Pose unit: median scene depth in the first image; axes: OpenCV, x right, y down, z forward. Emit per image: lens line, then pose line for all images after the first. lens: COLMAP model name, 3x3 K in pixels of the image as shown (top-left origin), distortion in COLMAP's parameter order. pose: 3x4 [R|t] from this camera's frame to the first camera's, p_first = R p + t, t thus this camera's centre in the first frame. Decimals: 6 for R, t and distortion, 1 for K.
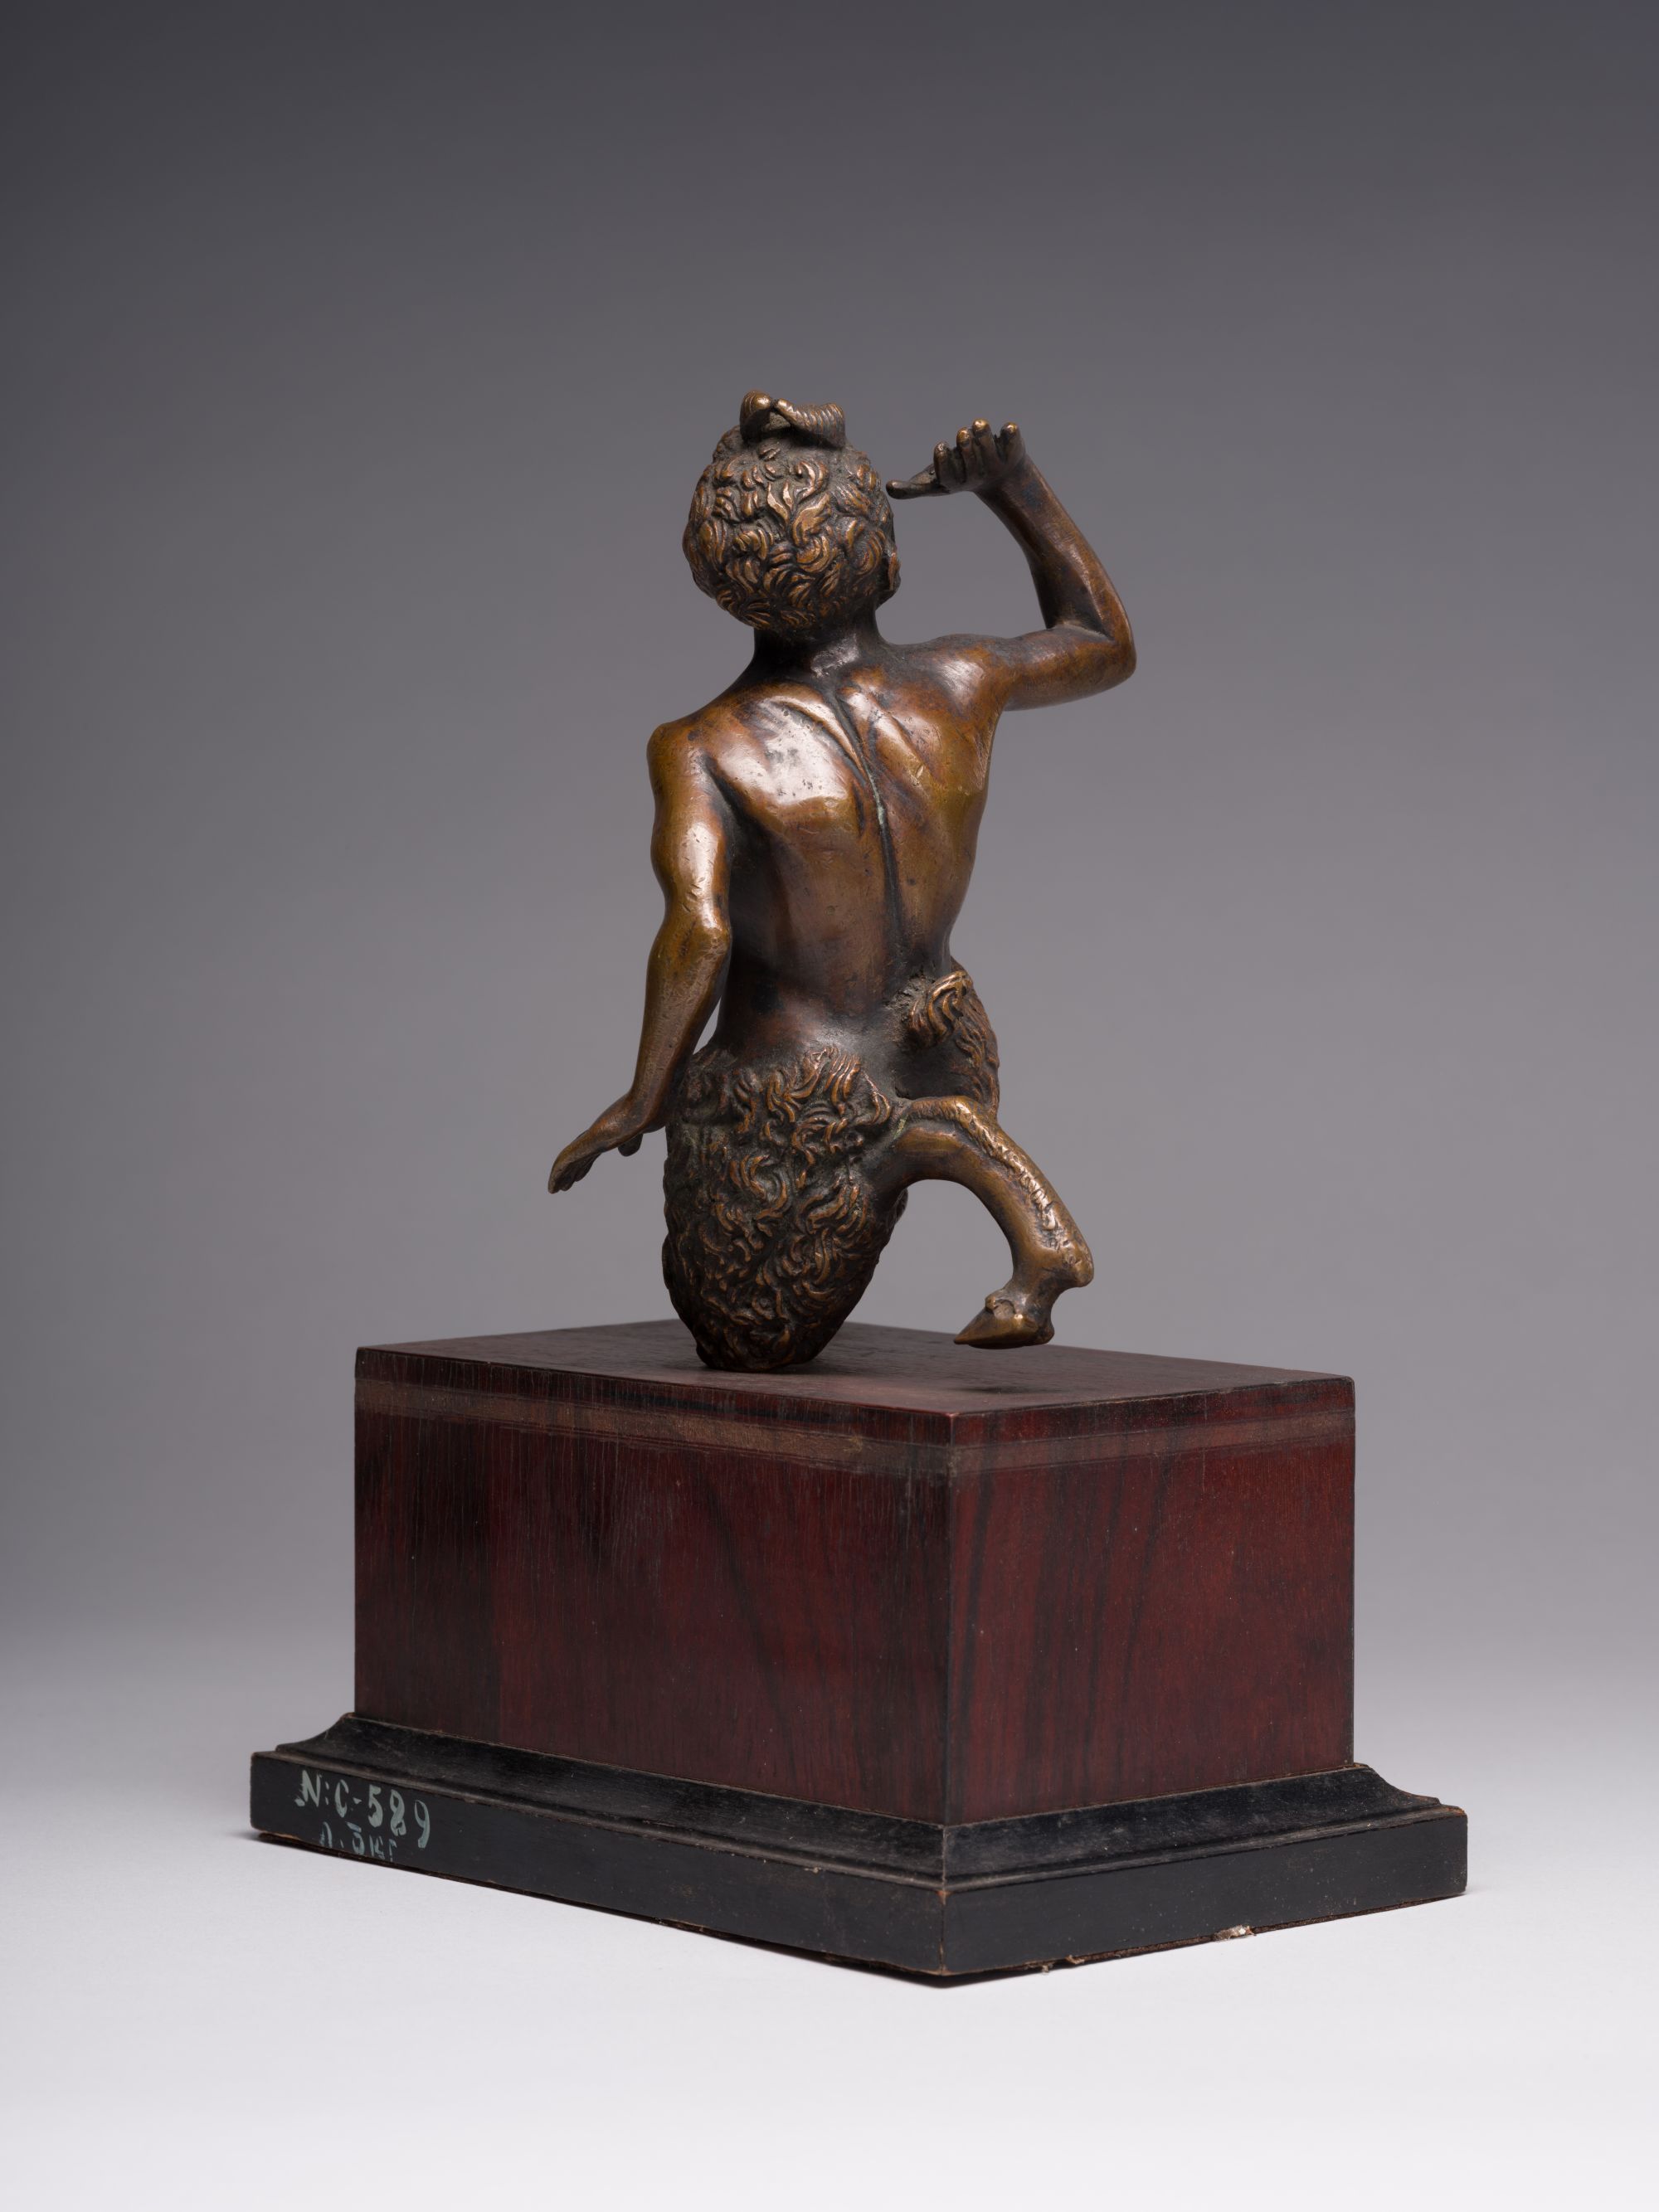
lens RADIAL K [[6356.5, 0, 829.5], [0, 6356.5, 1106.0], [0, 0, 1]] dist [0.010193, 0.118653]
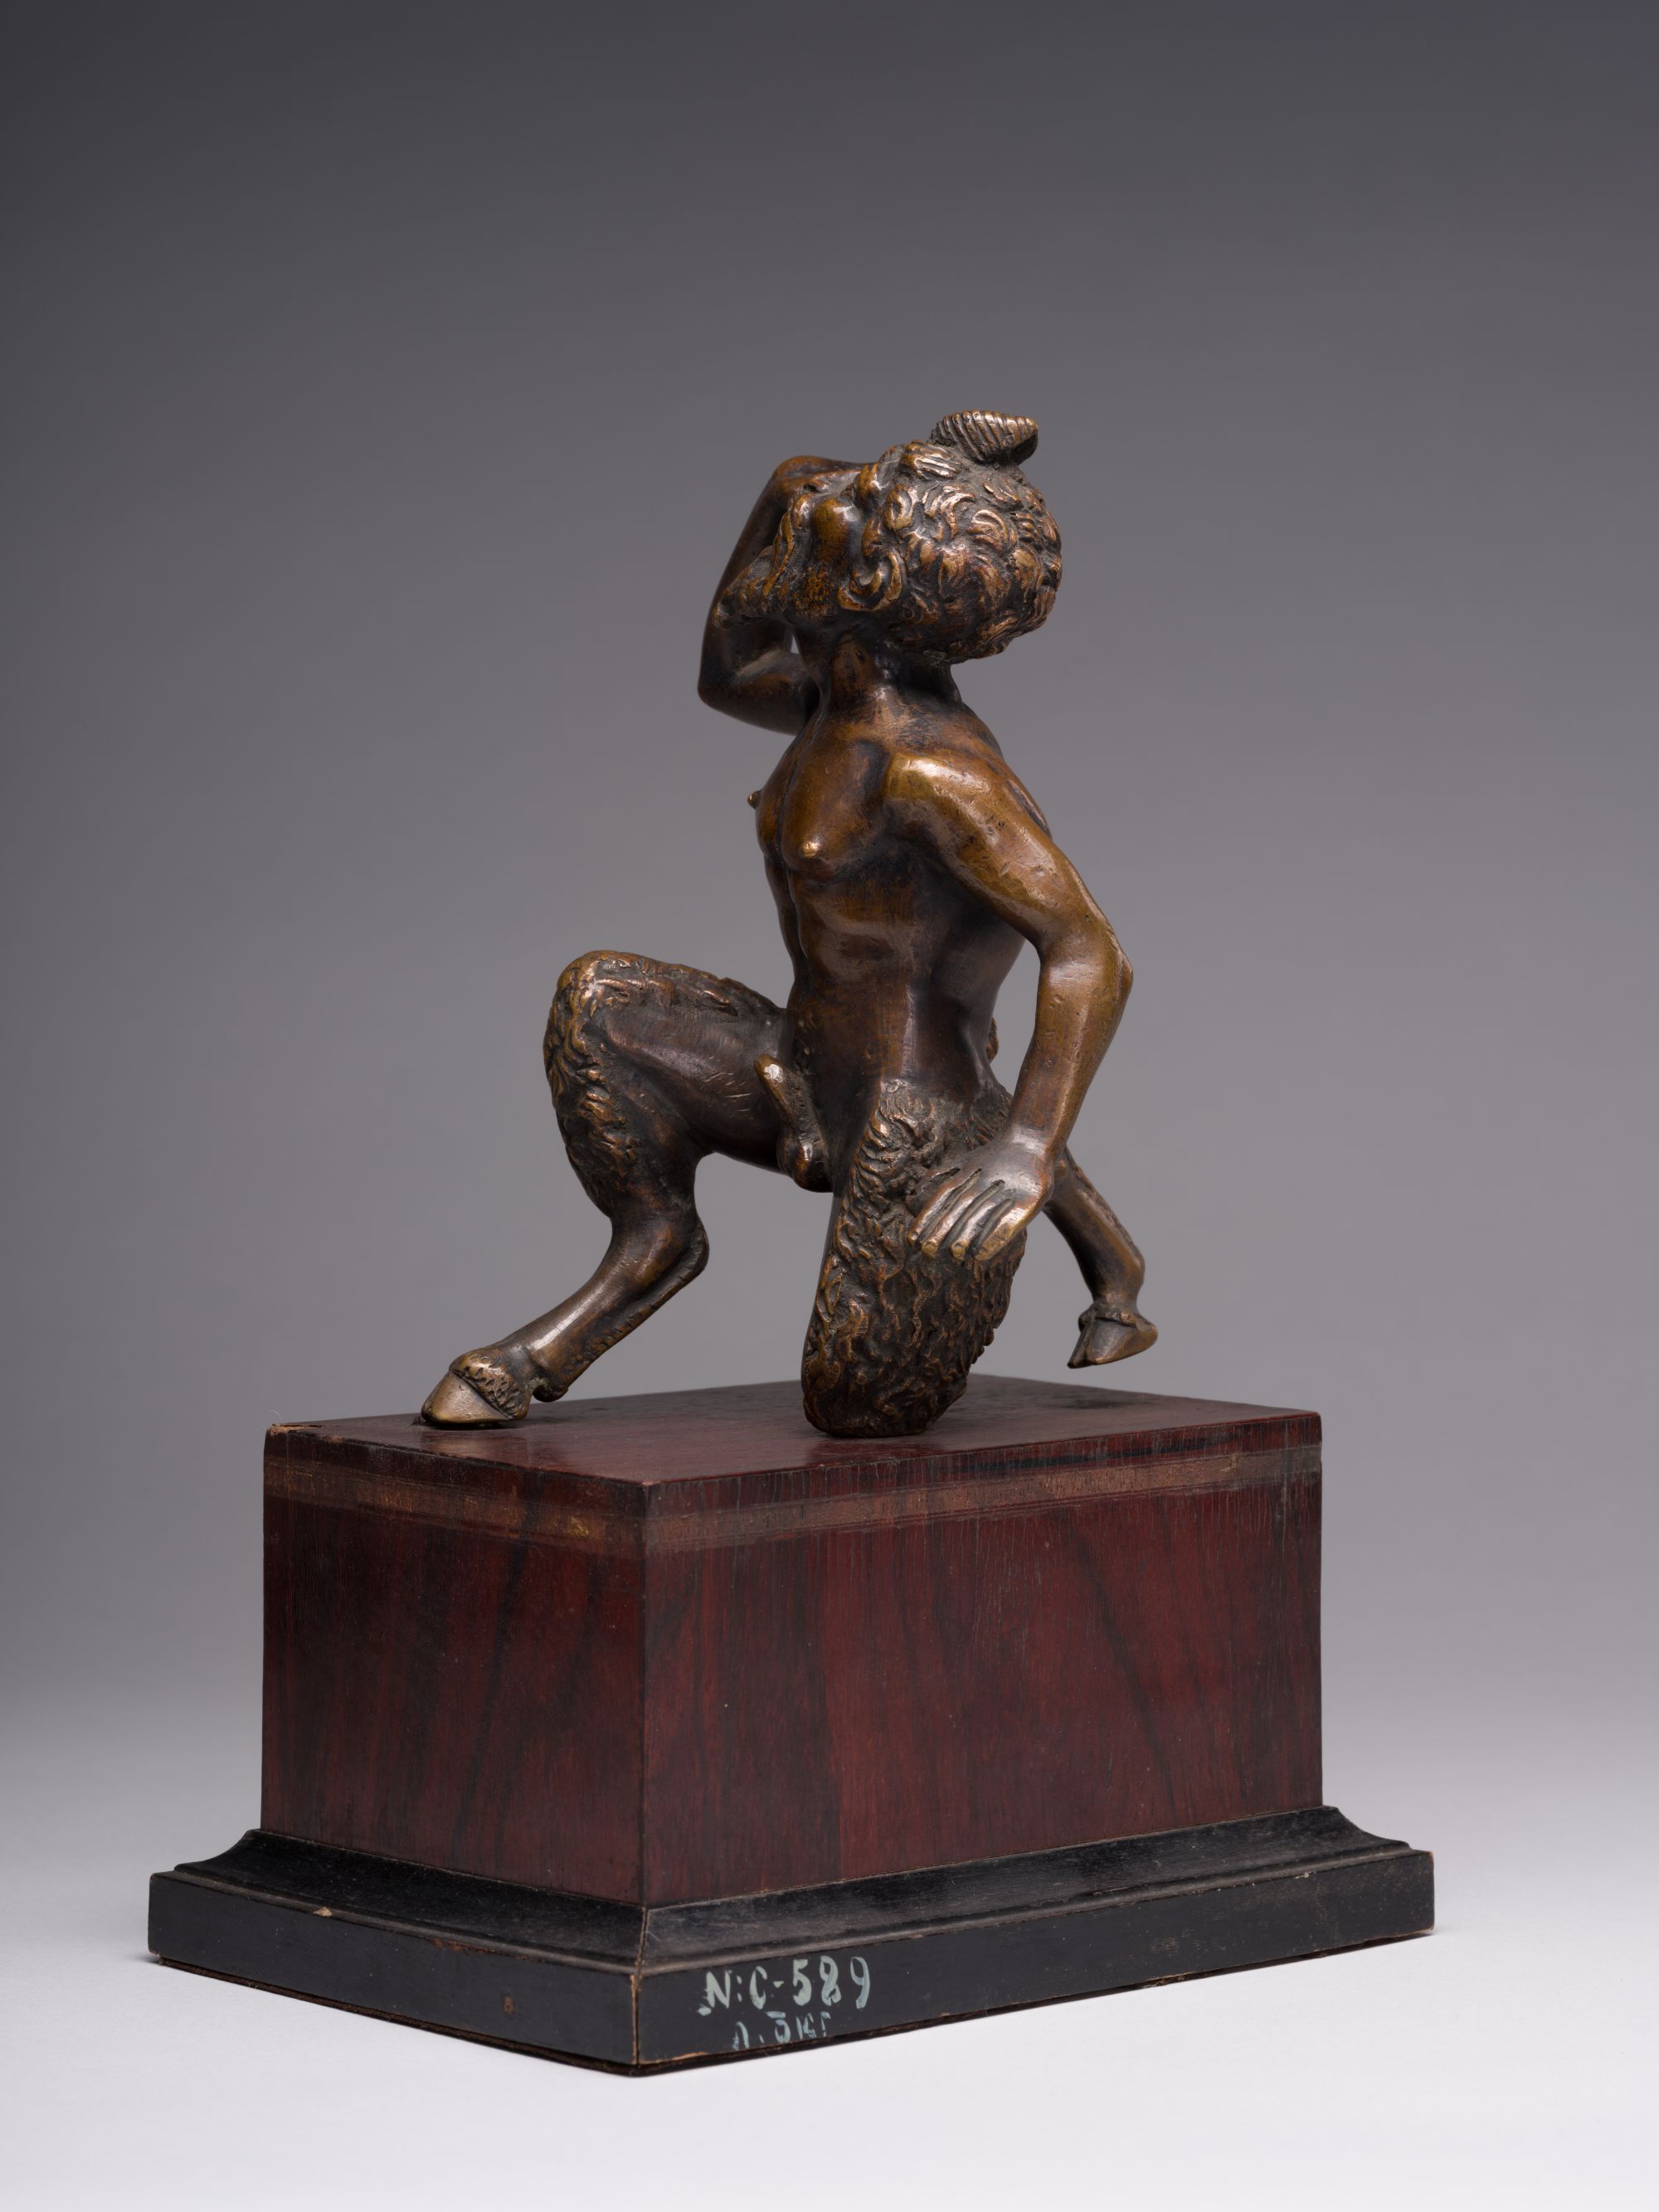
lens RADIAL K [[6356.5, 0, 829.5], [0, 6356.5, 1106.0], [0, 0, 1]] dist [0.010193, 0.118653]
pose [[0.064563, -0.067442, 0.995632, -0.949183], [0.060988, 0.996115, 0.063519, -0.067838], [-0.996048, 0.056621, 0.068426, 0.932278]]
